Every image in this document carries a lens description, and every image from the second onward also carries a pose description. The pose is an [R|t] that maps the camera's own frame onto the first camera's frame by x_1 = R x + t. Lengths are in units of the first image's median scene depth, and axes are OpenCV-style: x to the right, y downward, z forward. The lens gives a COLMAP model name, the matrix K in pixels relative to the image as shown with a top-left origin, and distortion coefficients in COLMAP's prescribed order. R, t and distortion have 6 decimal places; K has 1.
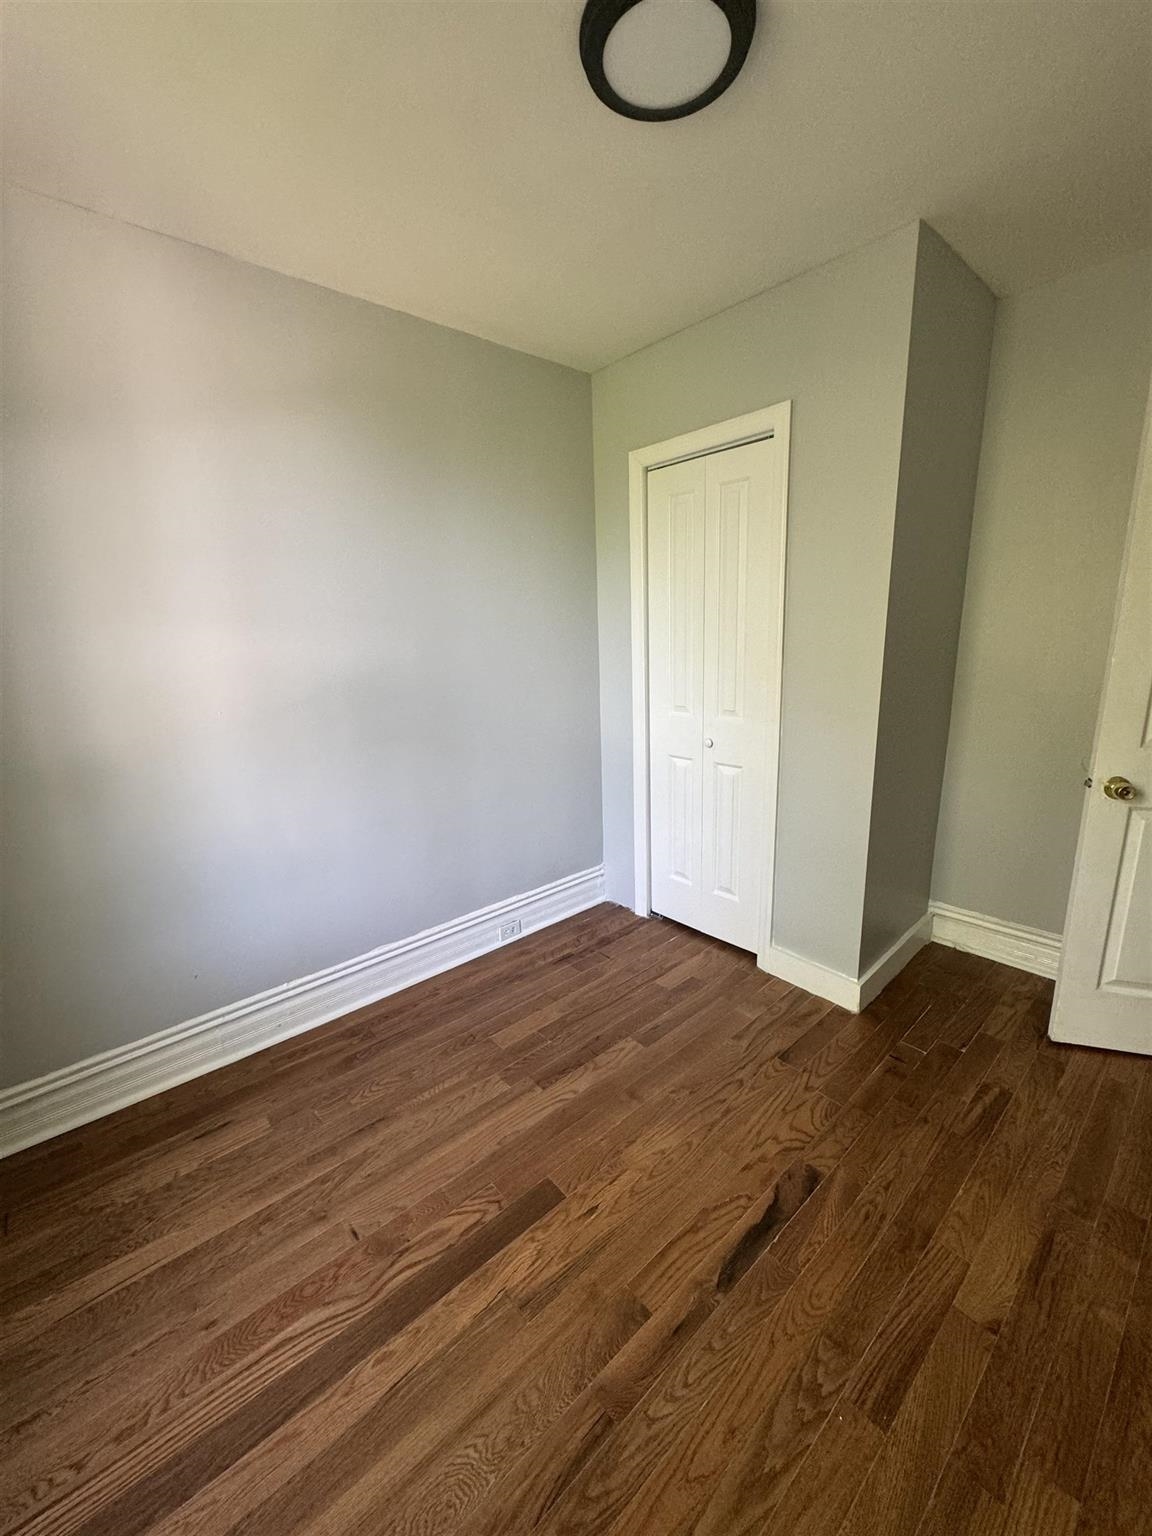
lens RADIAL K [[614.4, 0, 576.0], [0, 614.4, 768.0], [0, 0, 1]] dist [0.013688, -0.007189]
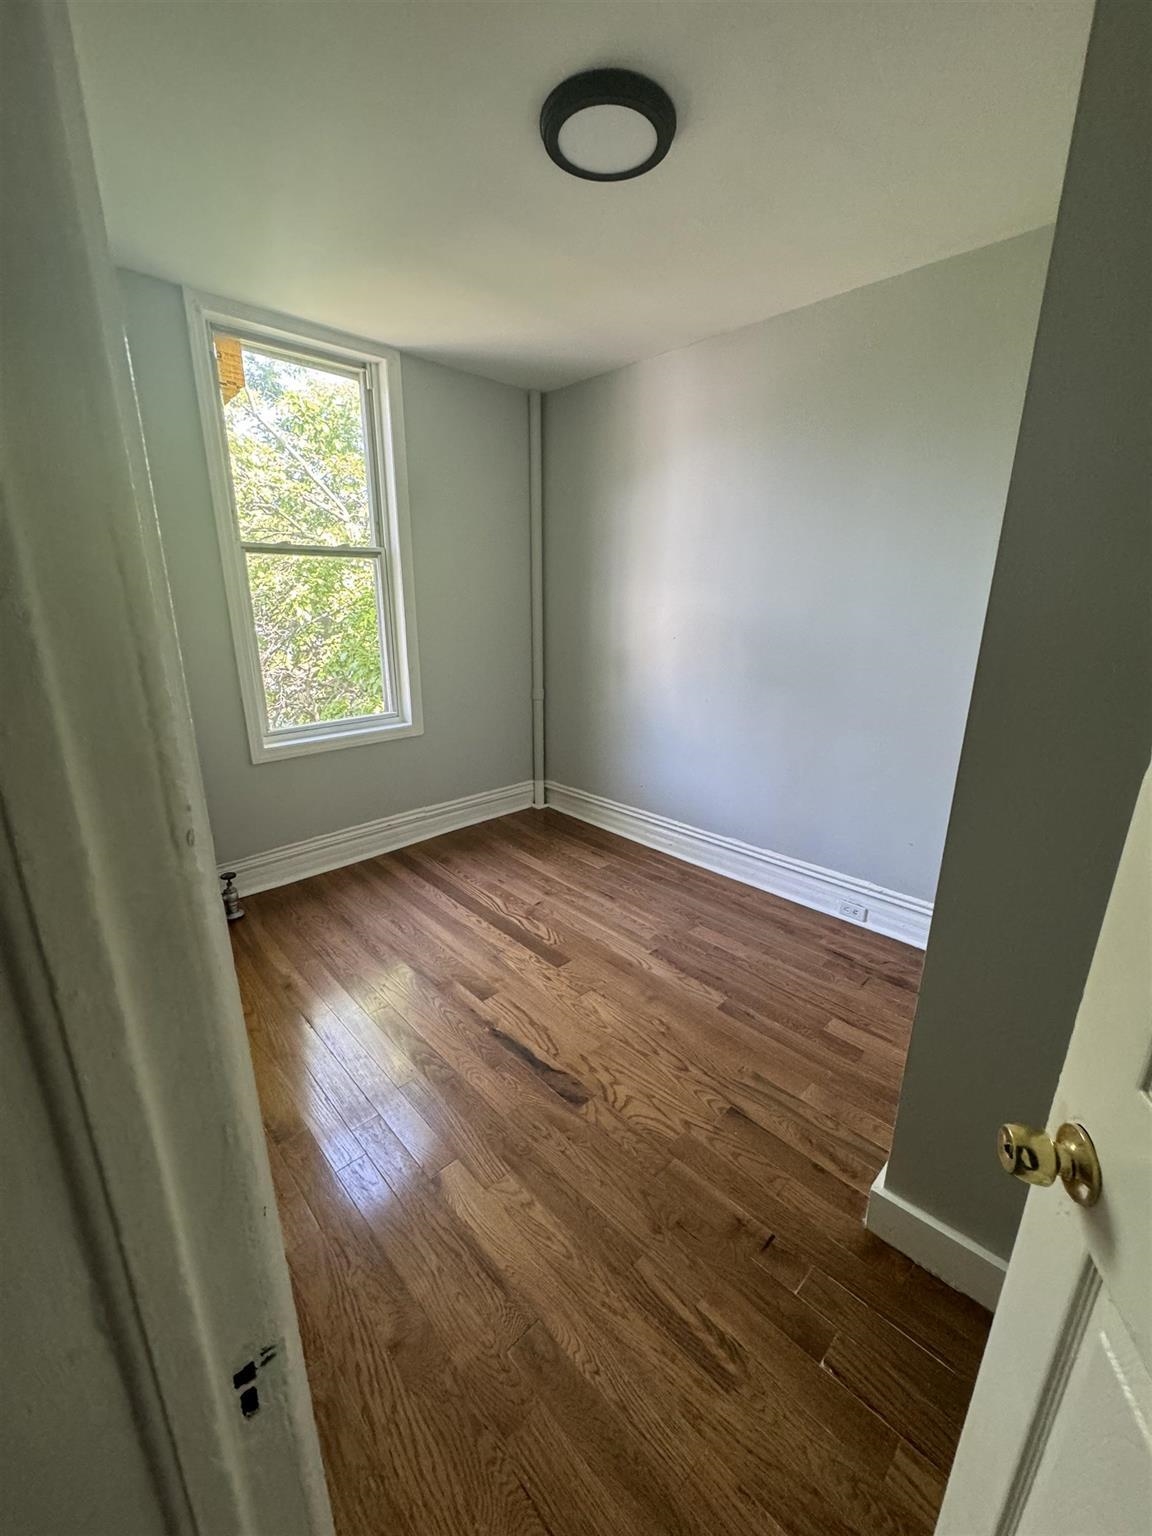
lens RADIAL K [[614.4, 0, 576.0], [0, 614.4, 768.0], [0, 0, 1]] dist [0.013688, -0.007189]
pose [[0.033723, 0.301325, -0.952925, 1.146057], [-0.223875, 0.931516, 0.286632, -0.190600], [0.974034, 0.203670, 0.098873, 0.703068]]
